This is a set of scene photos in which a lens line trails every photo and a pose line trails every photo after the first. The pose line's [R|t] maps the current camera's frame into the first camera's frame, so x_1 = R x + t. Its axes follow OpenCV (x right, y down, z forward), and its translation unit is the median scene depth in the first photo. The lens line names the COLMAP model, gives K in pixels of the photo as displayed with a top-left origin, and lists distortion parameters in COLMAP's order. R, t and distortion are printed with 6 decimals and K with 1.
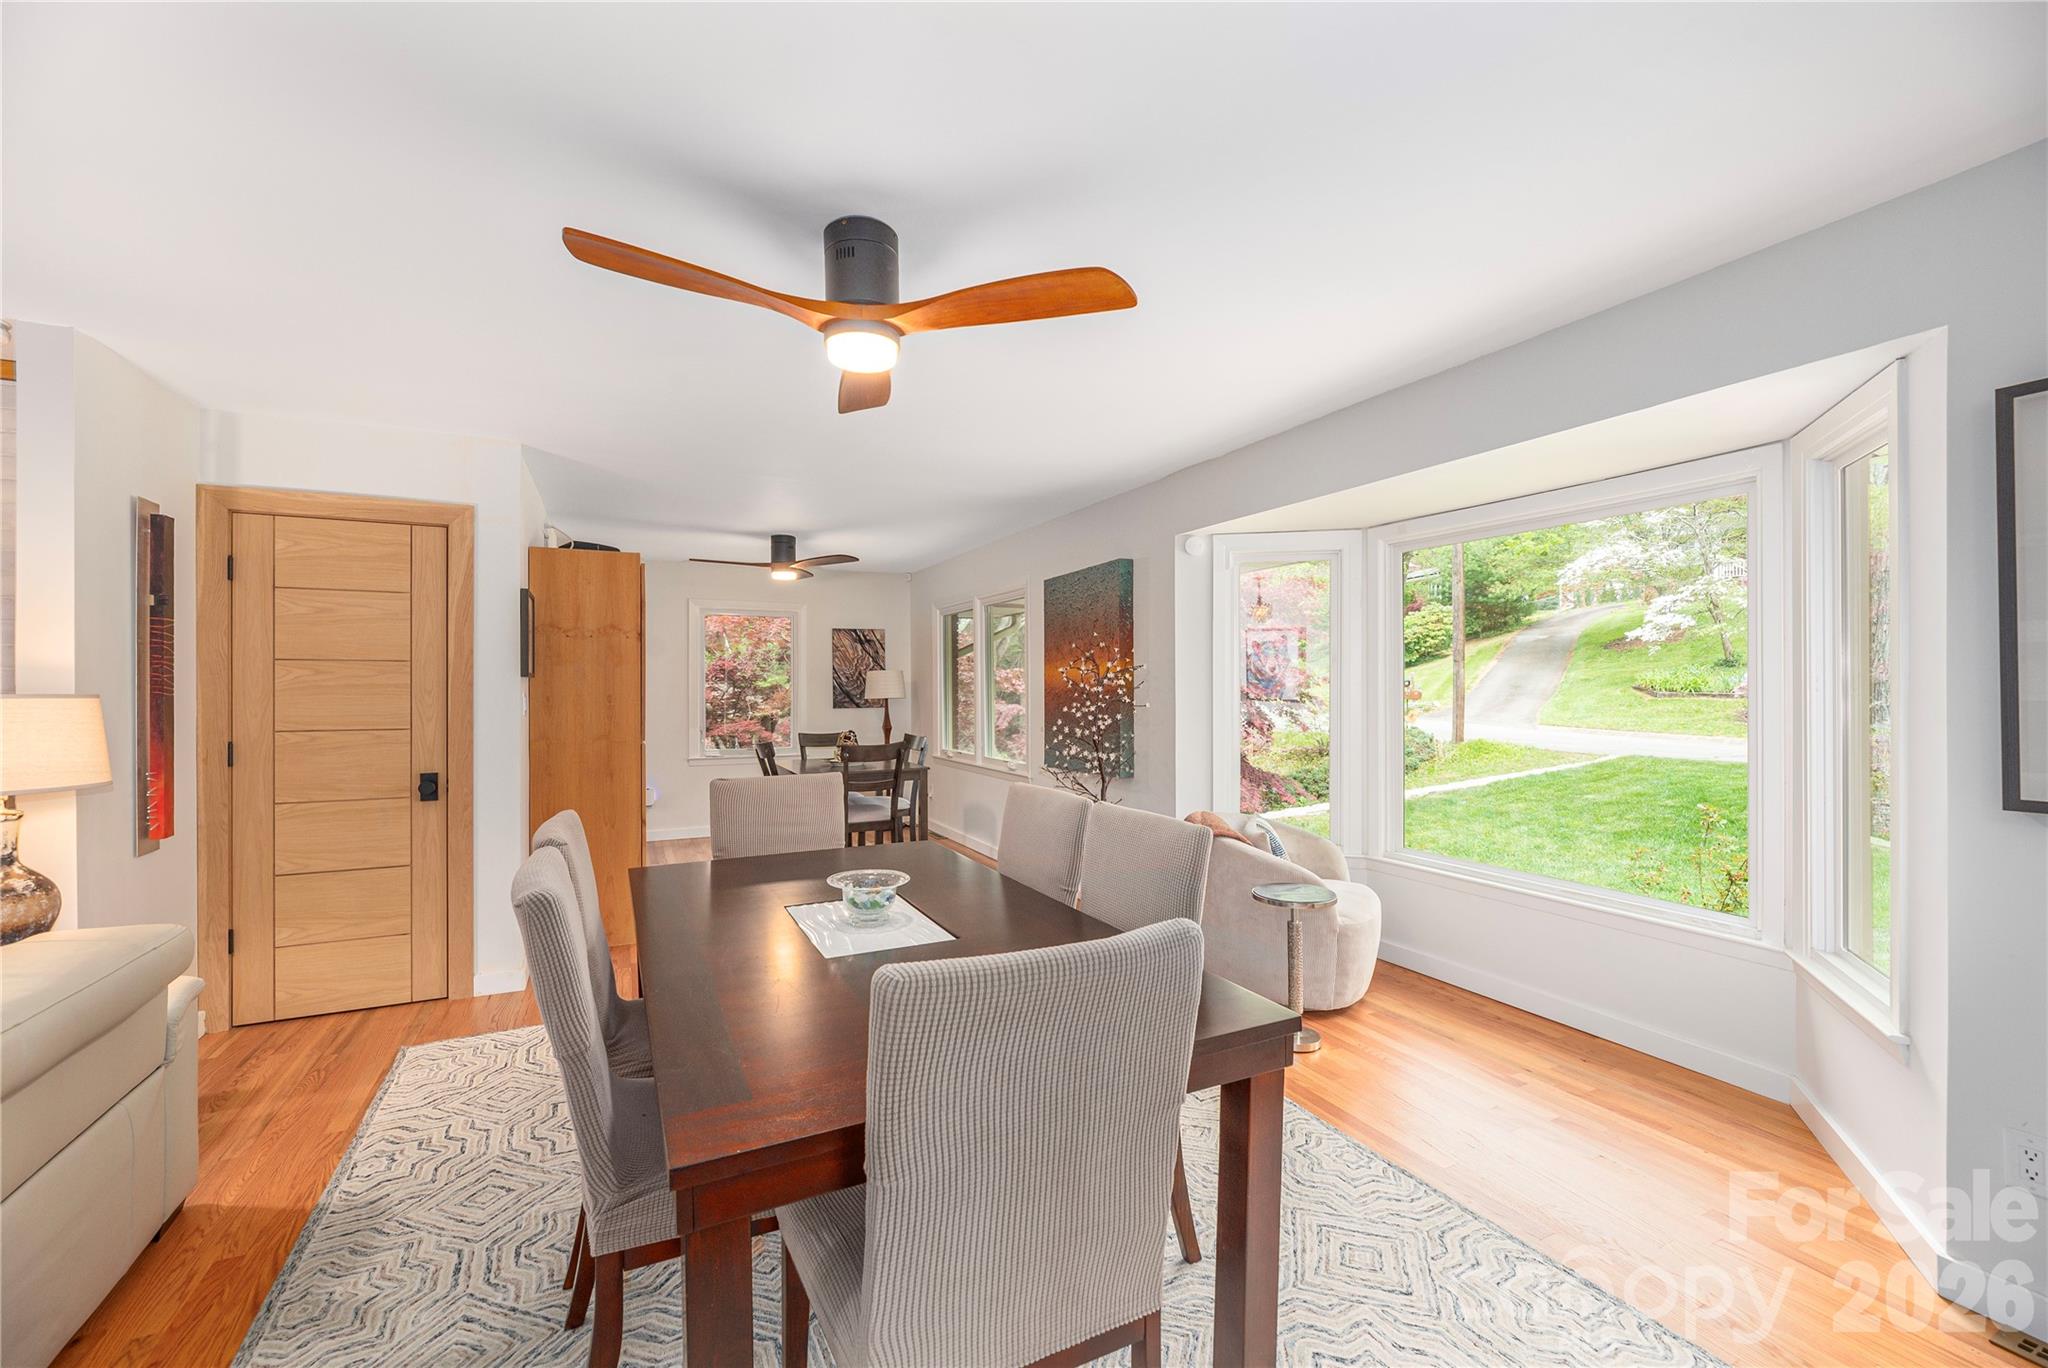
lens RADIAL K [[837.3, 0, 1012.5], [0, 837.3, 685.1], [0, 0, 1]] dist [0.002191, -0.002016]
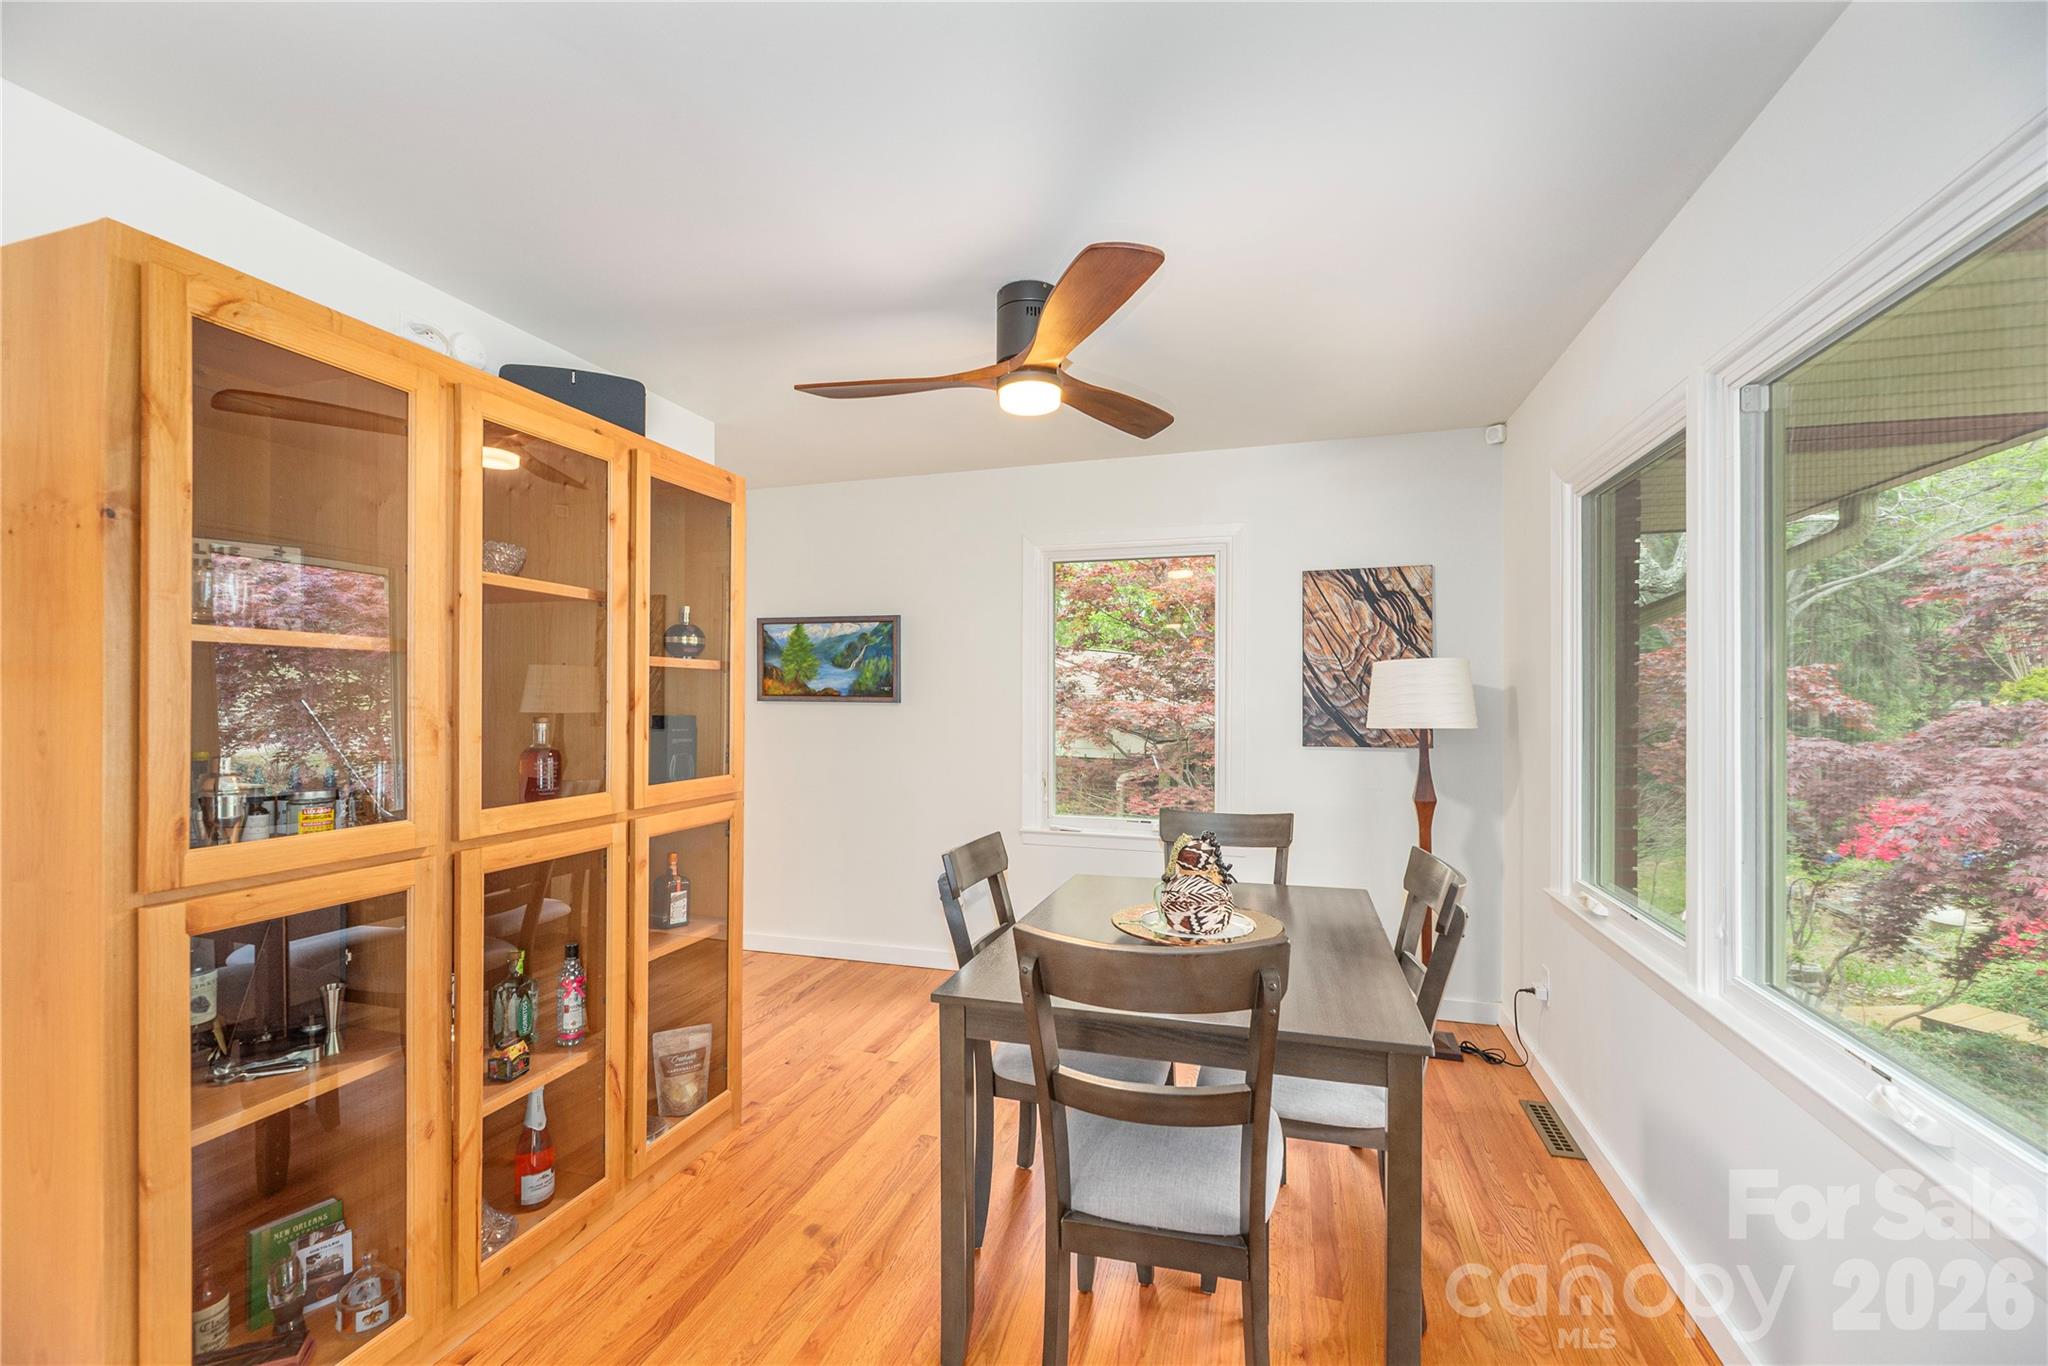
lens RADIAL K [[837.3, 0, 1027.4], [0, 837.3, 698.0], [0, 0, 1]] dist [0.002191, -0.002016]
pose [[0.740680, 0.003168, -0.671850, -0.019295], [-0.005984, 0.999980, -0.001881, 0.003281], [0.671831, 0.005413, 0.740685, 0.559034]]
